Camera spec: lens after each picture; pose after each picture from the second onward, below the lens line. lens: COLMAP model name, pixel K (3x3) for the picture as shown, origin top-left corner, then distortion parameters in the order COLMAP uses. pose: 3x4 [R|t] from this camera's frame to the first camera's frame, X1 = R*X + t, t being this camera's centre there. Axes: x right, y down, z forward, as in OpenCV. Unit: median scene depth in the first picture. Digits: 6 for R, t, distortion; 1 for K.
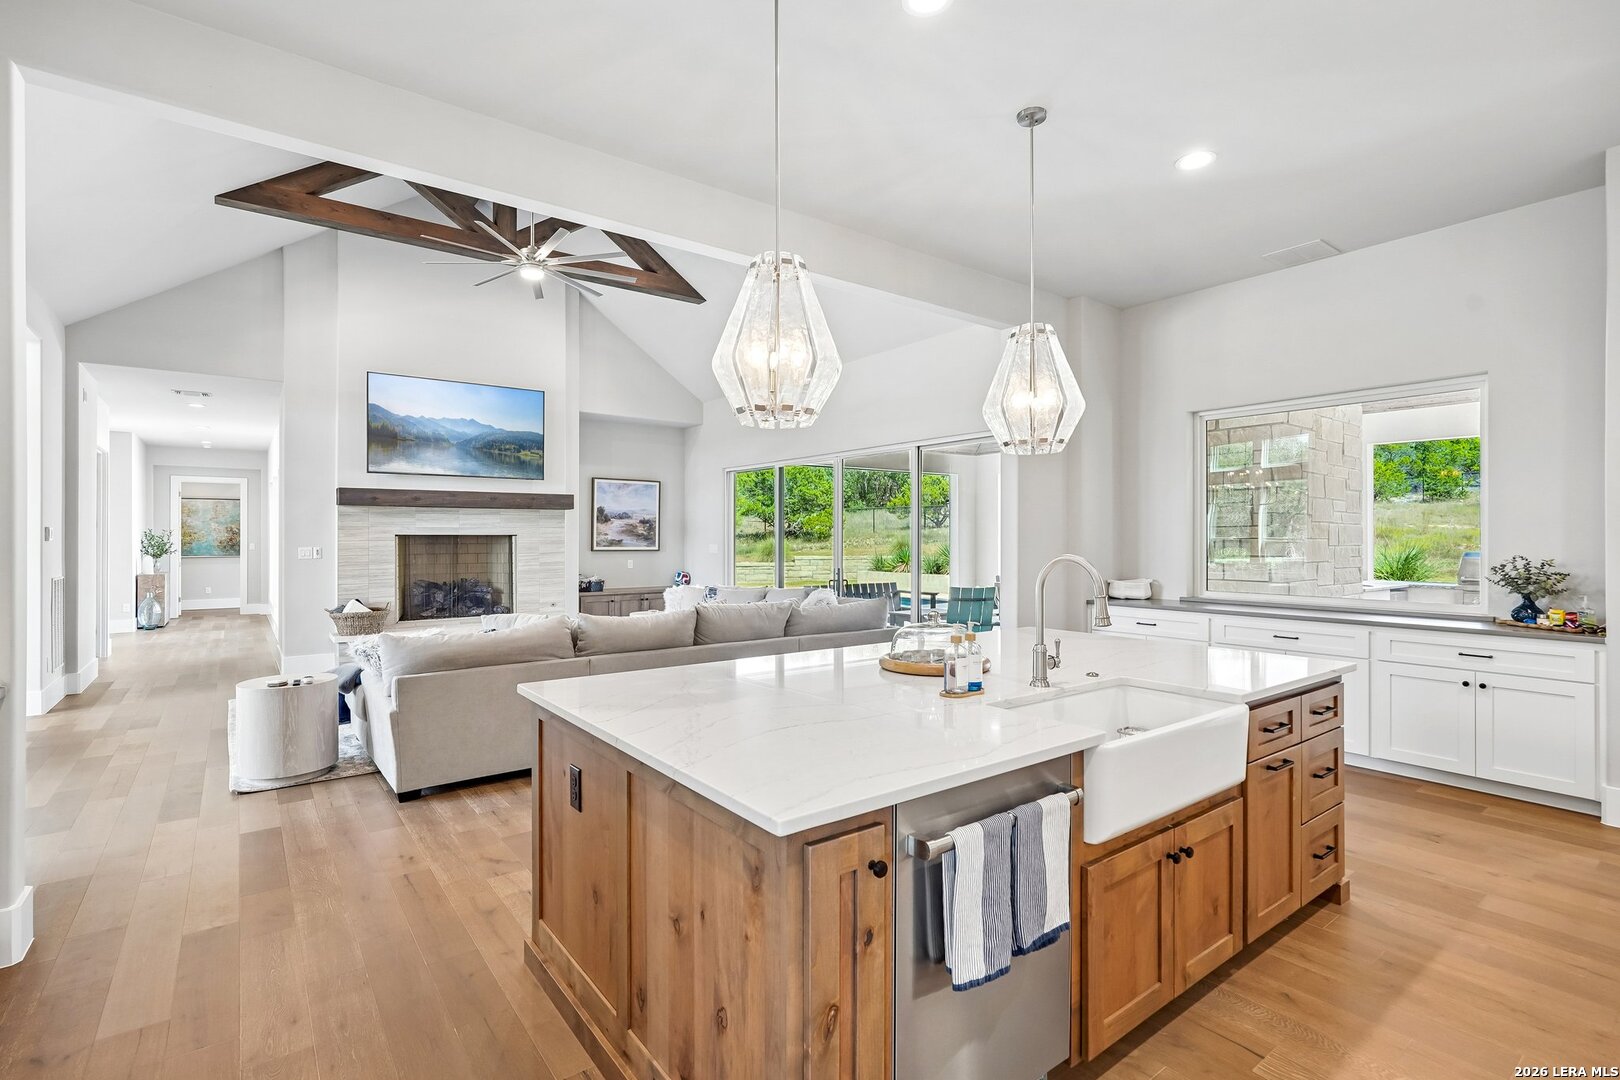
lens RADIAL K [[727.4, 0, 785.6], [0, 727.4, 537.3], [0, 0, 1]] dist [-0.001556, 0.001096]
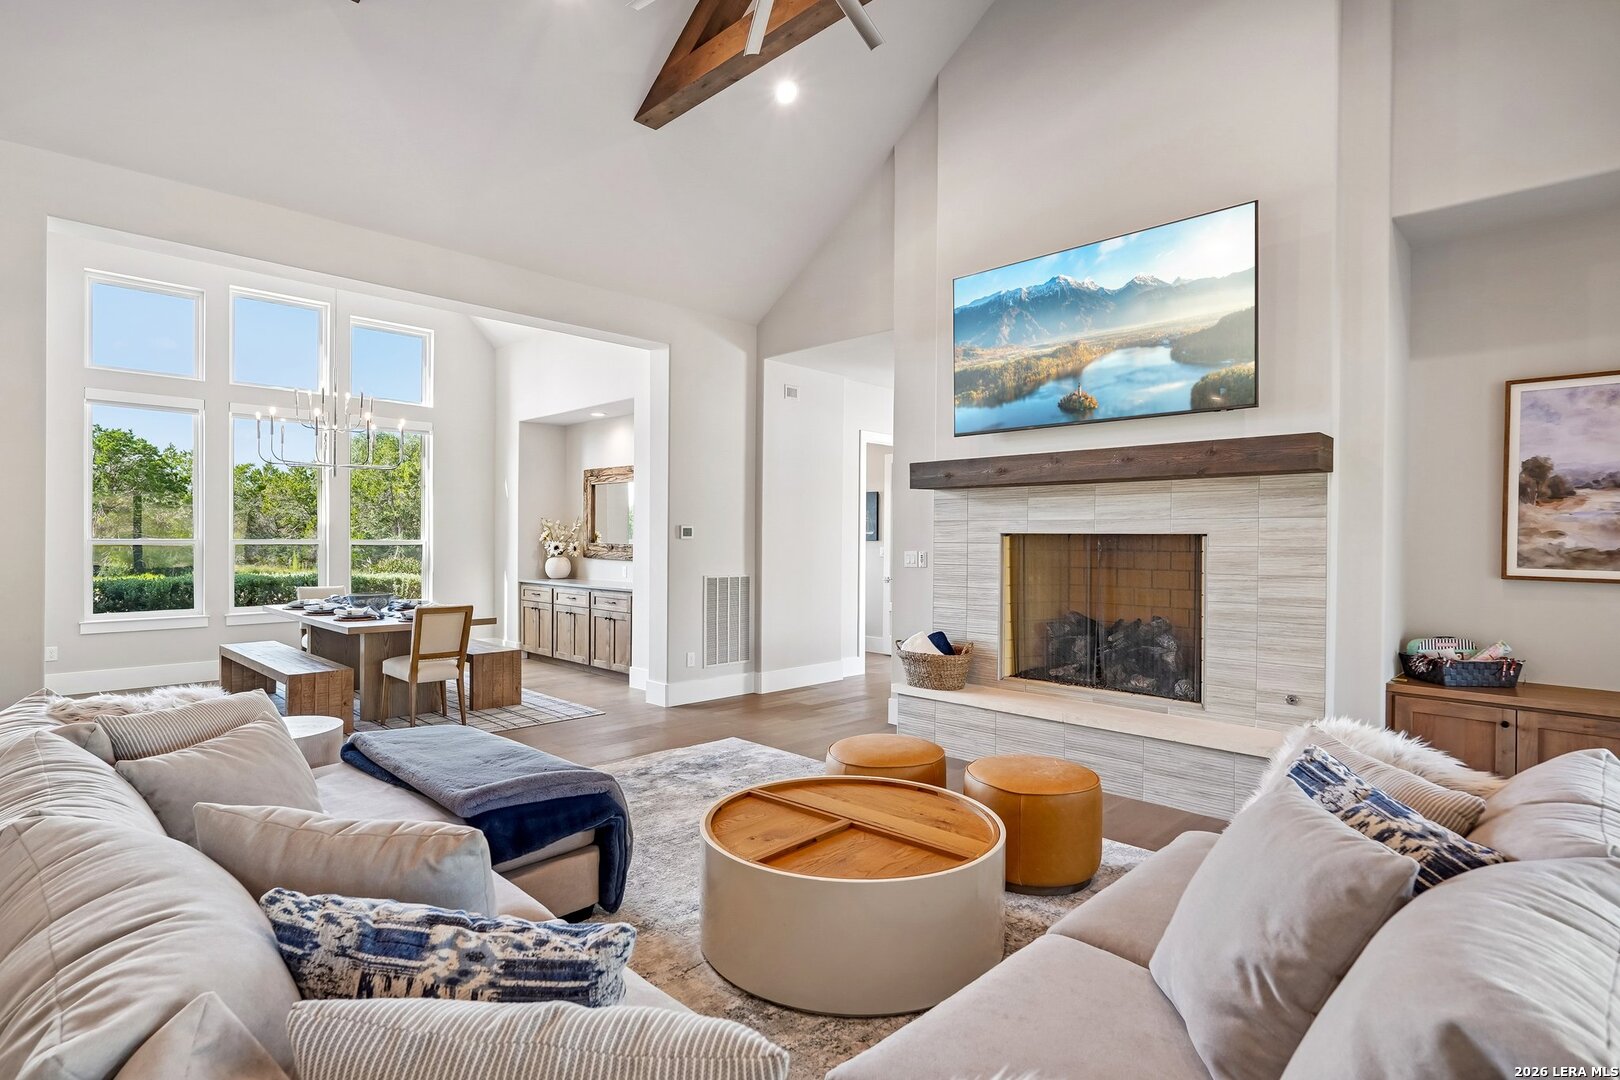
lens RADIAL K [[830.2, 0, 814.8], [0, 830.2, 544.8], [0, 0, 1]] dist [-0.026656, -0.001053]
pose [[0.133012, 0.010397, -0.991060, 0.114623], [-0.007477, 0.999927, 0.009486, 0.000400], [0.991086, 0.006149, 0.133080, 0.659302]]
